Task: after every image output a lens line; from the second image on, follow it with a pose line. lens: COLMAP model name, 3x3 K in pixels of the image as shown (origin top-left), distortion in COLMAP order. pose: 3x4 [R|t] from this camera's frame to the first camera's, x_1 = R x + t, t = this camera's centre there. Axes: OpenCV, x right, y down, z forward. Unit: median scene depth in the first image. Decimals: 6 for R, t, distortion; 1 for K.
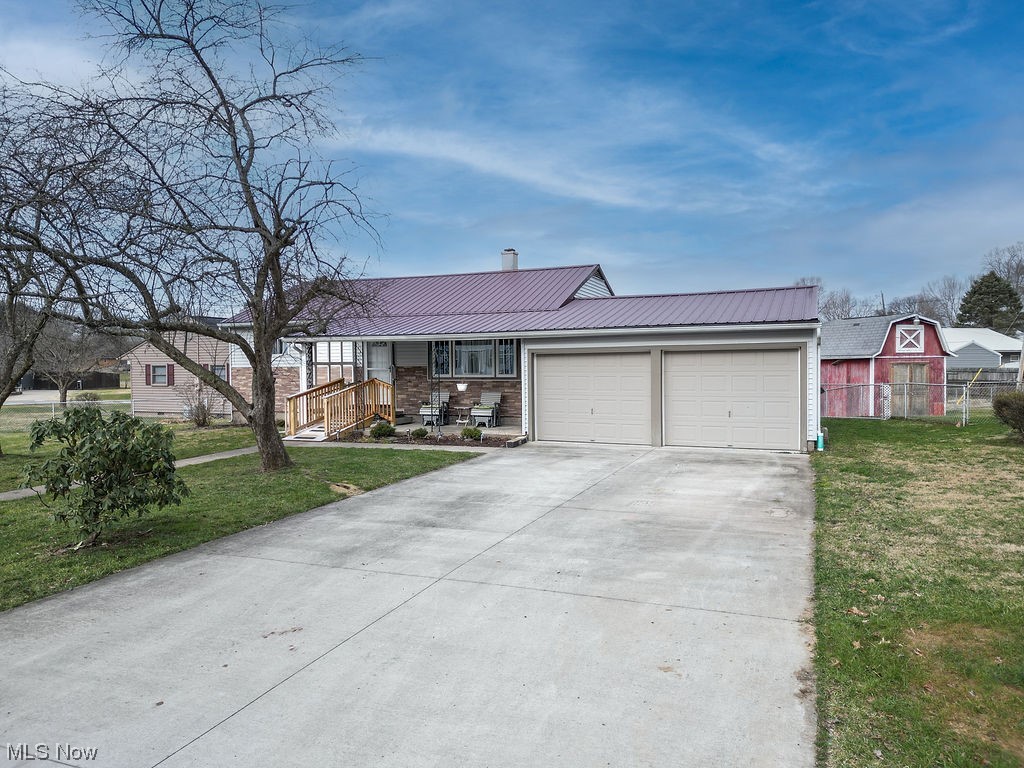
lens RADIAL K [[785.4, 0, 512.0], [0, 785.4, 384.0], [0, 0, 1]] dist [-0.008182, -0.006439]
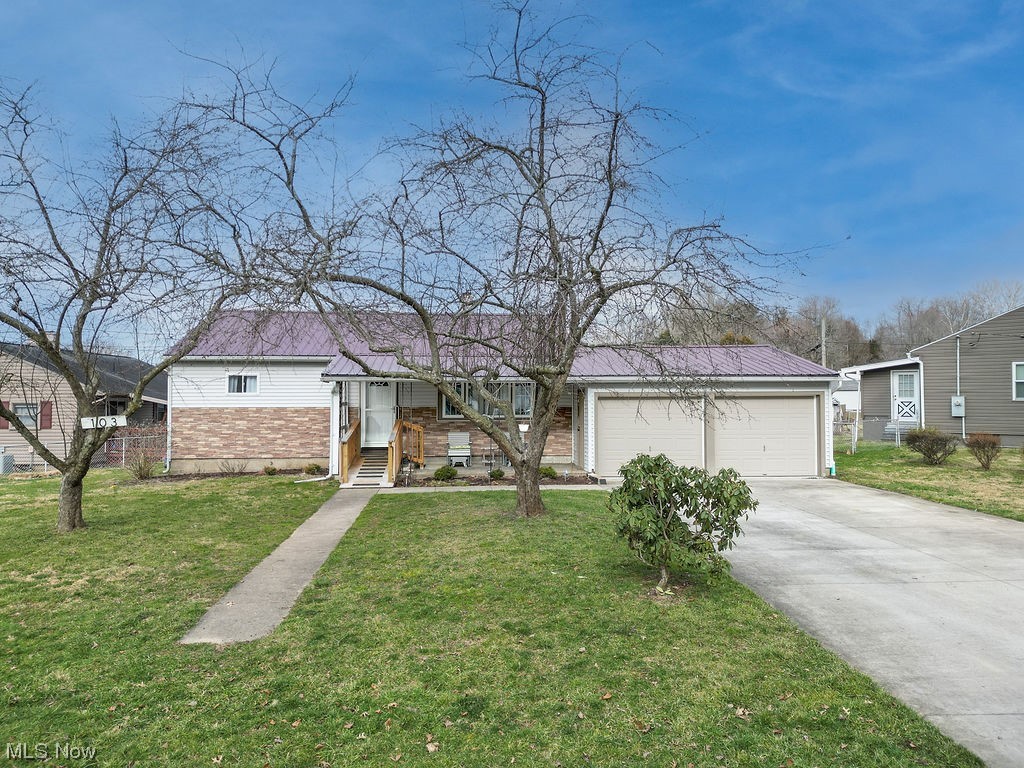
lens RADIAL K [[785.4, 0, 512.0], [0, 785.4, 384.0], [0, 0, 1]] dist [-0.008182, -0.006439]
pose [[0.902510, 0.012488, 0.430487, -0.548639], [0.007411, 0.998981, -0.044516, -0.008704], [-0.430605, 0.043366, 0.901498, 0.070574]]
